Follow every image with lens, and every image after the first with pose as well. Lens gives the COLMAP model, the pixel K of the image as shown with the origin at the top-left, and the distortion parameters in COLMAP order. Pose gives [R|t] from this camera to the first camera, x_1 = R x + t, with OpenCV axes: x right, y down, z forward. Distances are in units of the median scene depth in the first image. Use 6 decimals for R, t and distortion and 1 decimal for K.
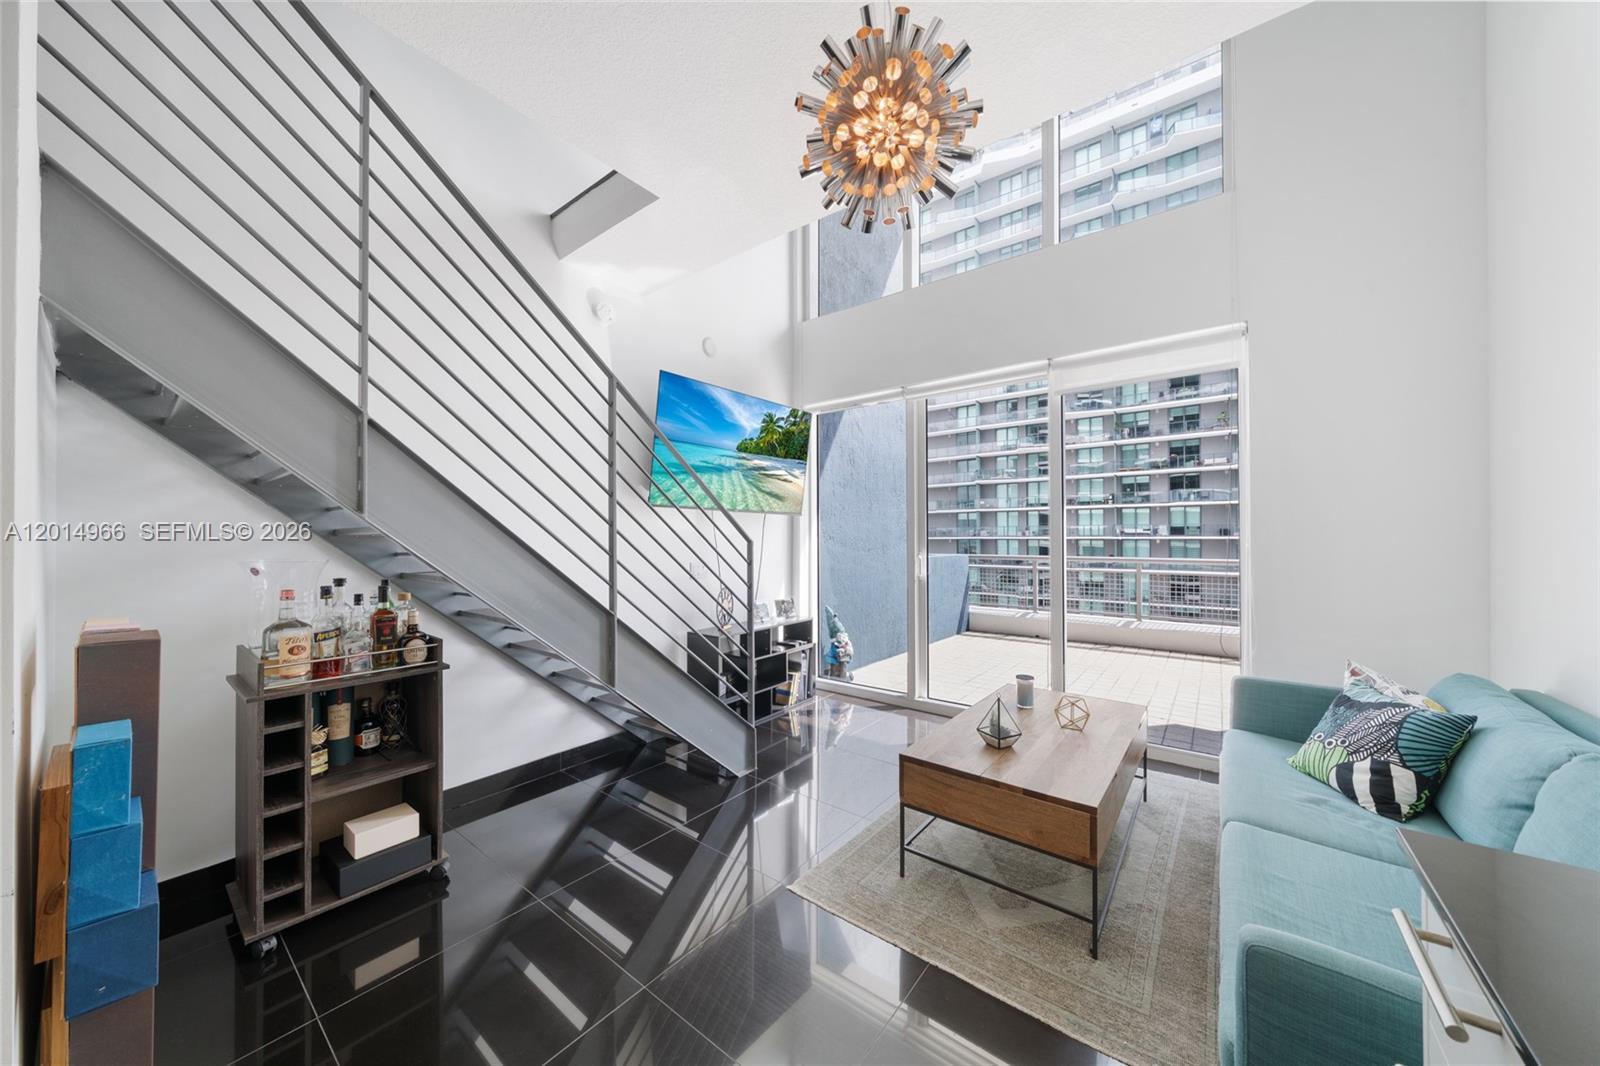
lens RADIAL K [[553.0, 0, 800.0], [0, 553.0, 531.0], [0, 0, 1]] dist [-0.005049, 0.001196]
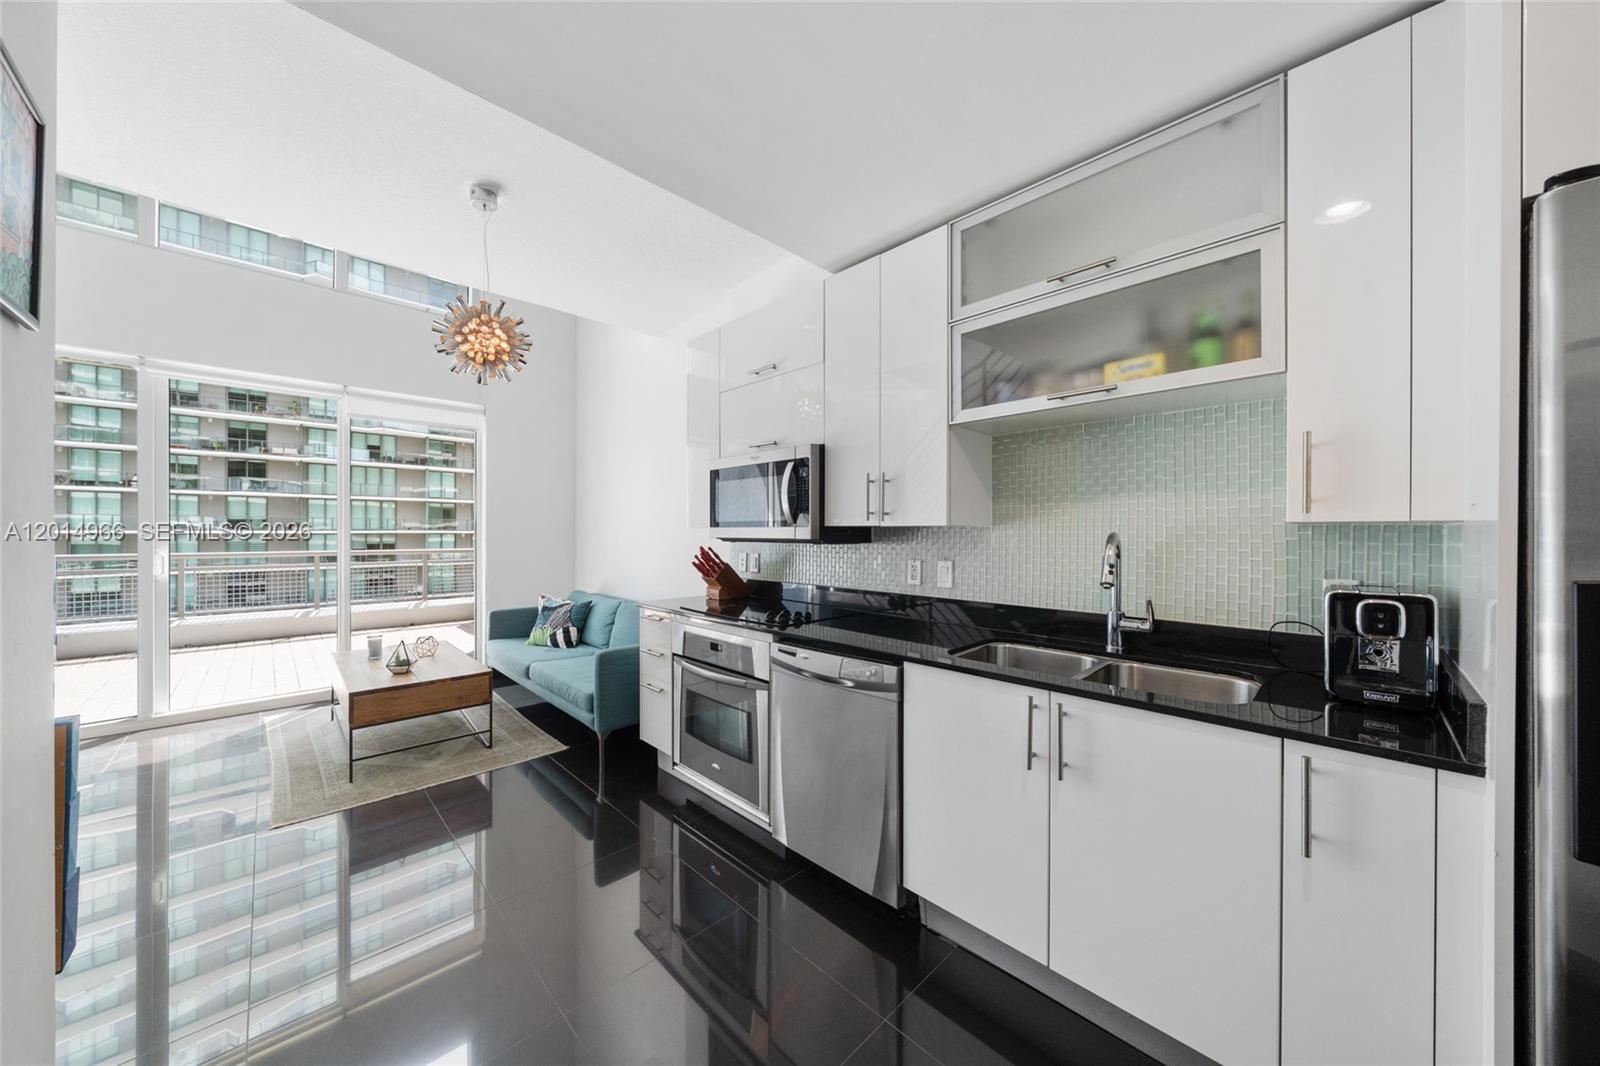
lens RADIAL K [[553.0, 0, 795.8], [0, 553.0, 530.9], [0, 0, 1]] dist [-0.005049, 0.001196]
pose [[0.151813, 0.002941, 0.988405, -0.511889], [-0.013548, 0.999908, -0.000894, -0.003142], [-0.988316, -0.013256, 0.151839, -0.148062]]
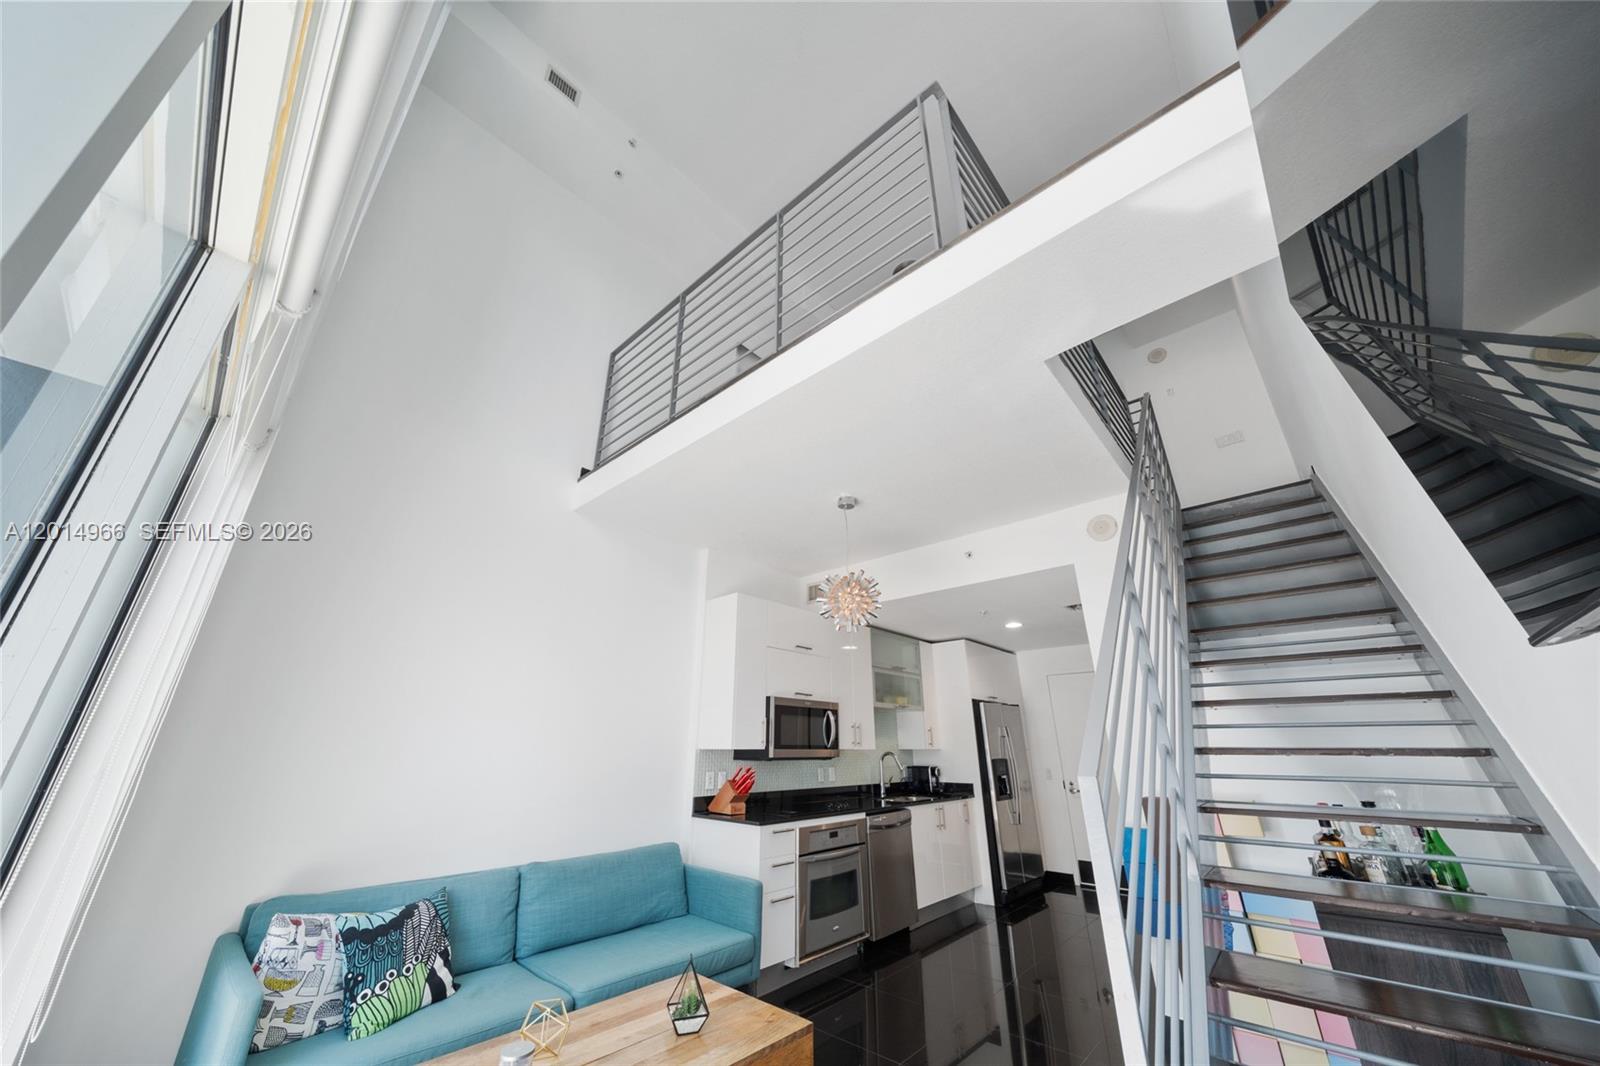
lens RADIAL K [[553.0, 0, 797.3], [0, 553.0, 528.7], [0, 0, 1]] dist [-0.005049, 0.001196]
pose [[-0.996655, 0.028705, 0.076516, 0.059857], [-0.002435, 0.925439, -0.378890, 0.001216], [-0.081687, -0.377808, -0.922273, 1.103930]]
